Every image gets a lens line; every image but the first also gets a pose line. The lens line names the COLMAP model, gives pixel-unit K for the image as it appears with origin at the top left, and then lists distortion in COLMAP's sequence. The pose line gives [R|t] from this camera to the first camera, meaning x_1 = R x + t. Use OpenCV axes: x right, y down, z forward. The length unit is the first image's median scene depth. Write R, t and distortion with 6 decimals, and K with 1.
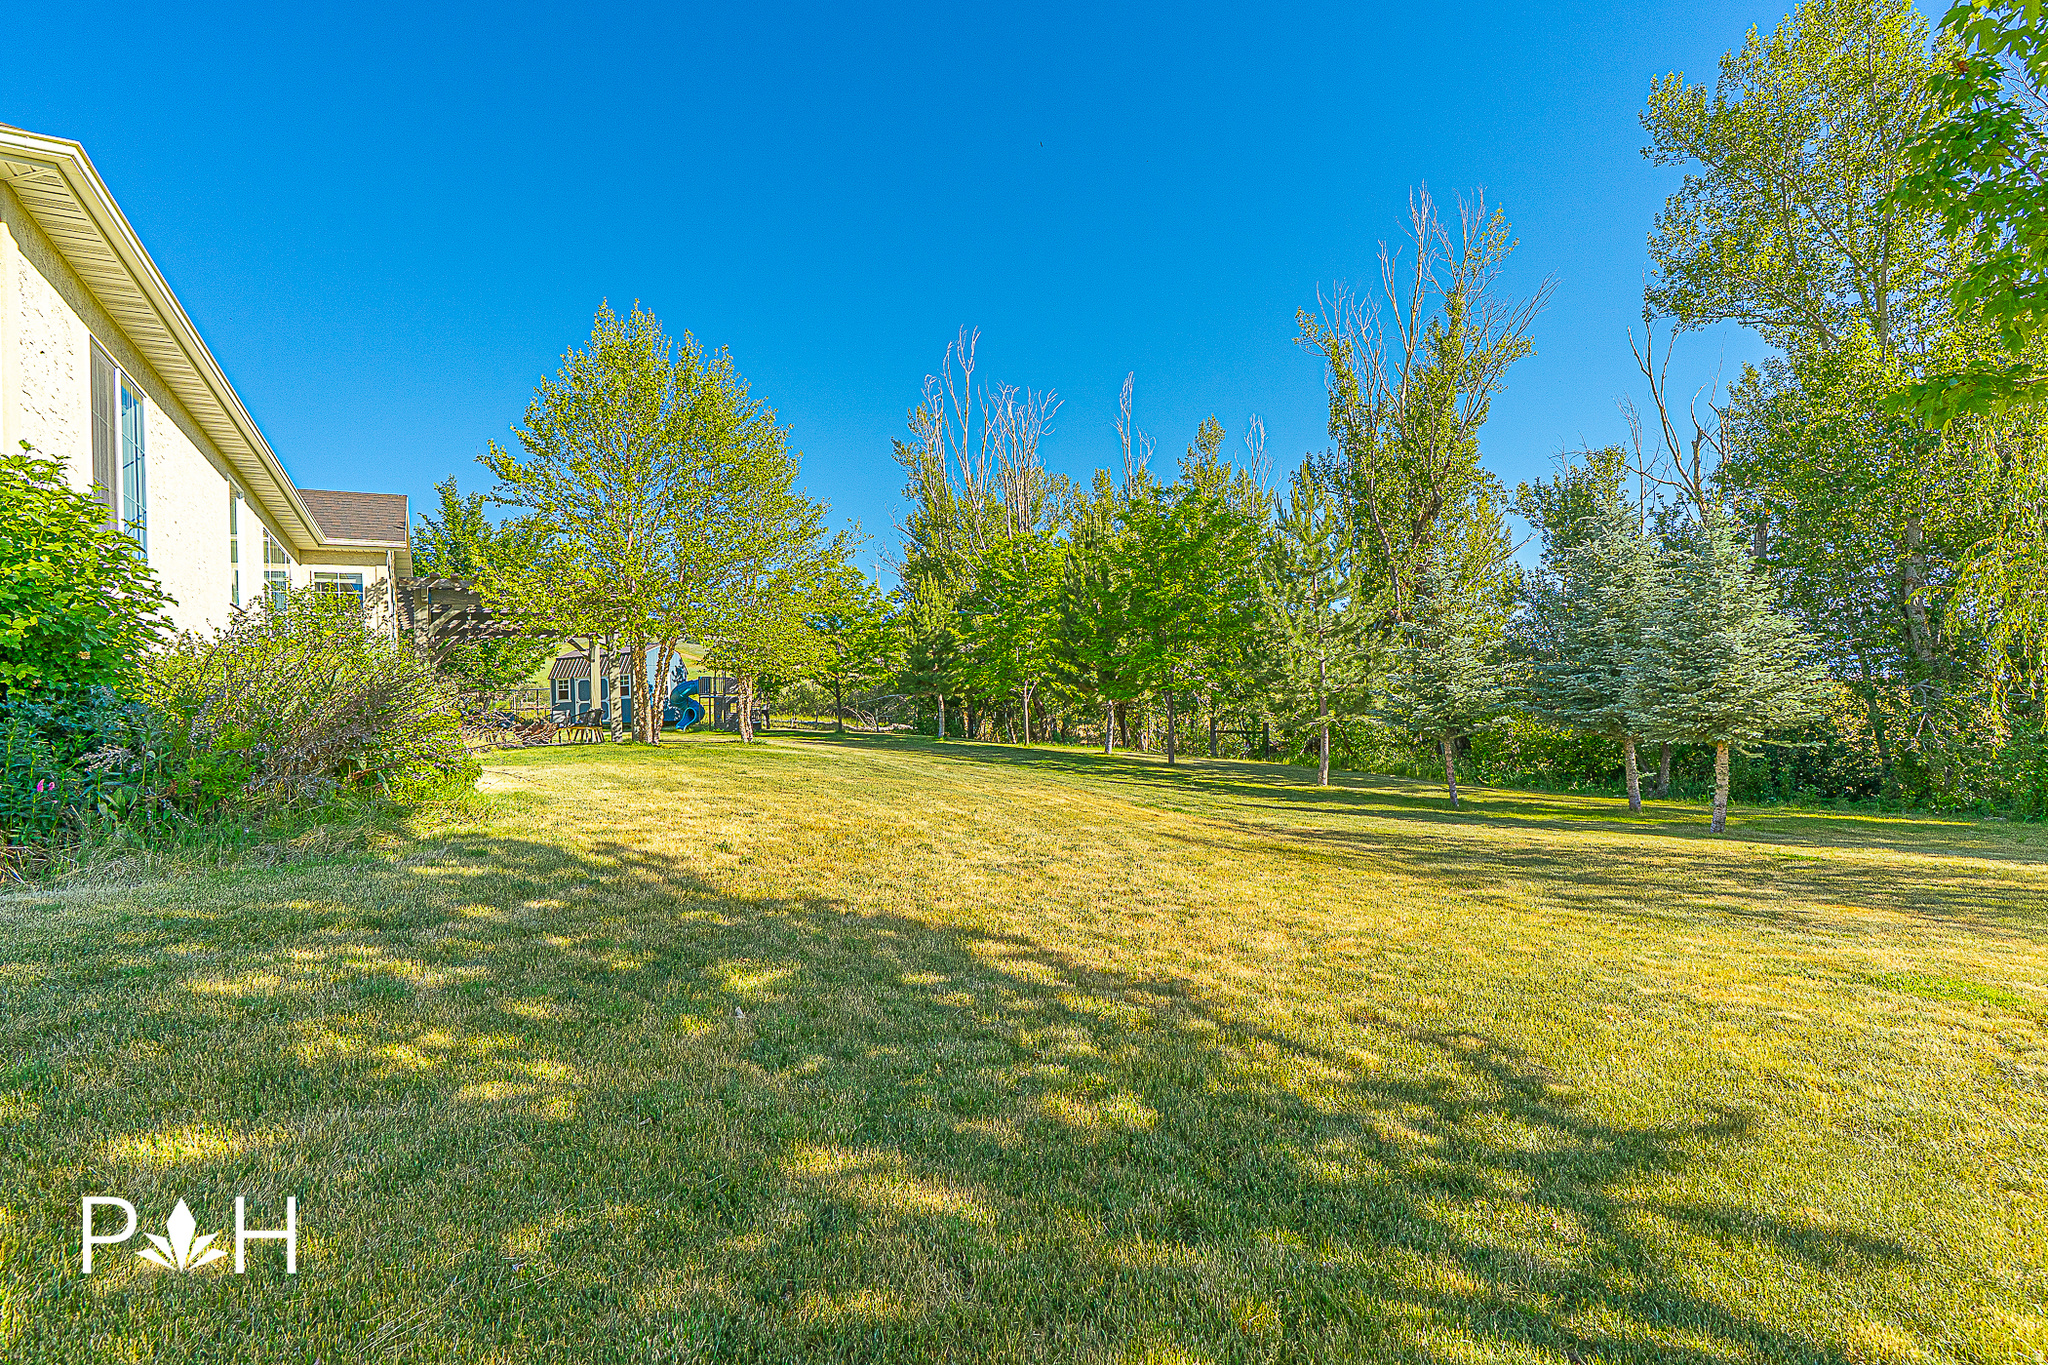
lens RADIAL K [[935.6, 0, 1024.0], [0, 935.6, 682.5], [0, 0, 1]] dist [-0.002701, 0.001561]
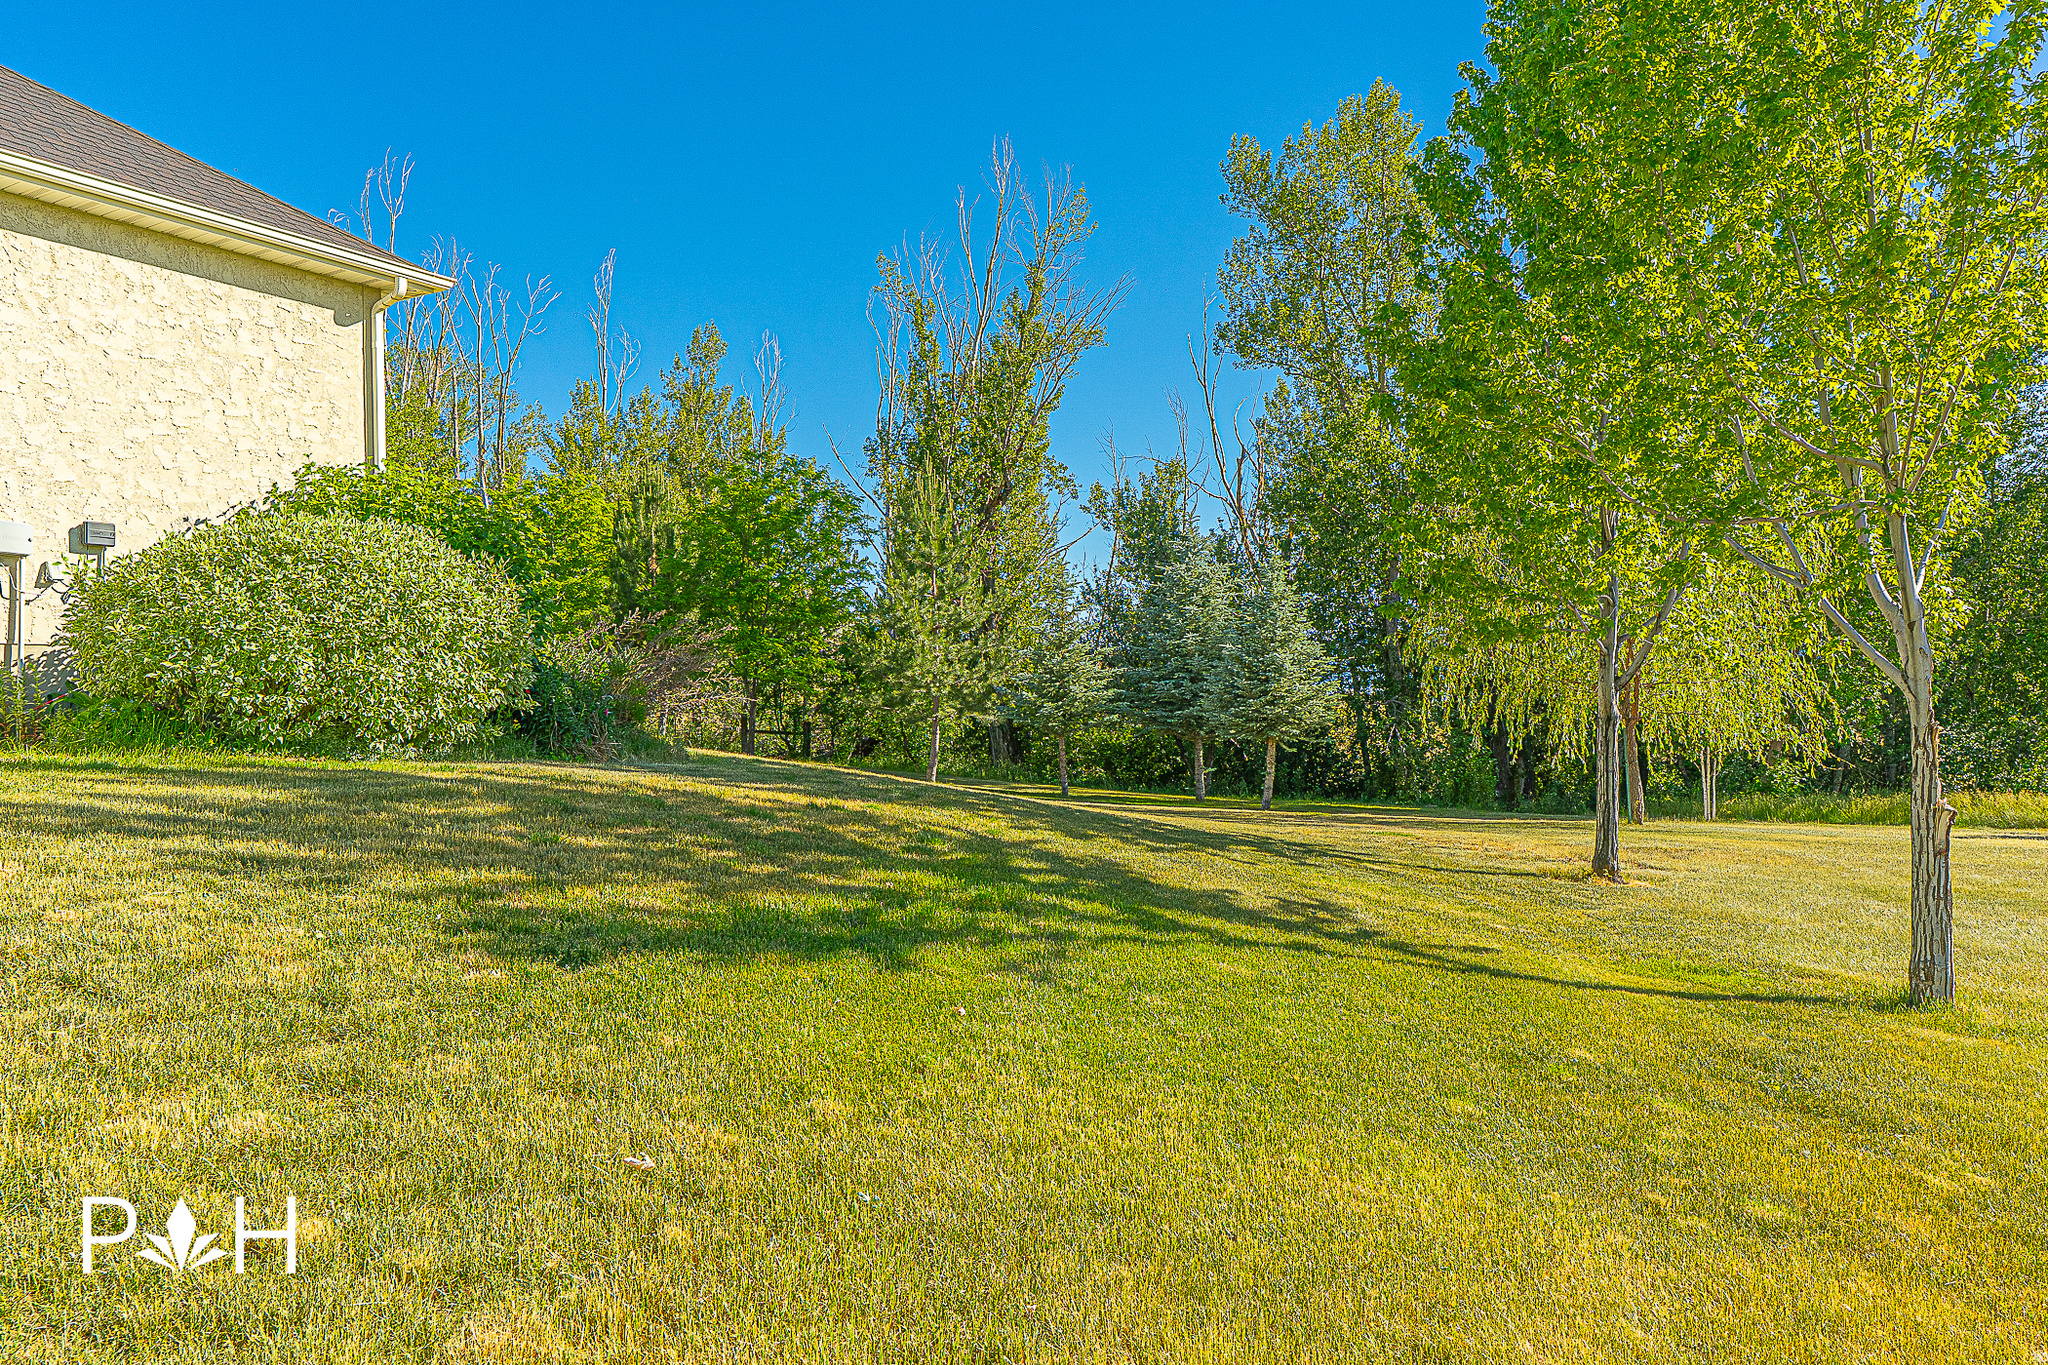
lens RADIAL K [[1271.4, 0, 1024.0], [0, 1271.4, 682.5], [0, 0, 1]] dist [-0.000009, -0.000372]
pose [[0.886563, 0.038398, 0.461011, -0.189013], [-0.042055, 0.999113, -0.002341, 0.003151], [-0.460692, -0.017312, 0.887391, -0.203290]]
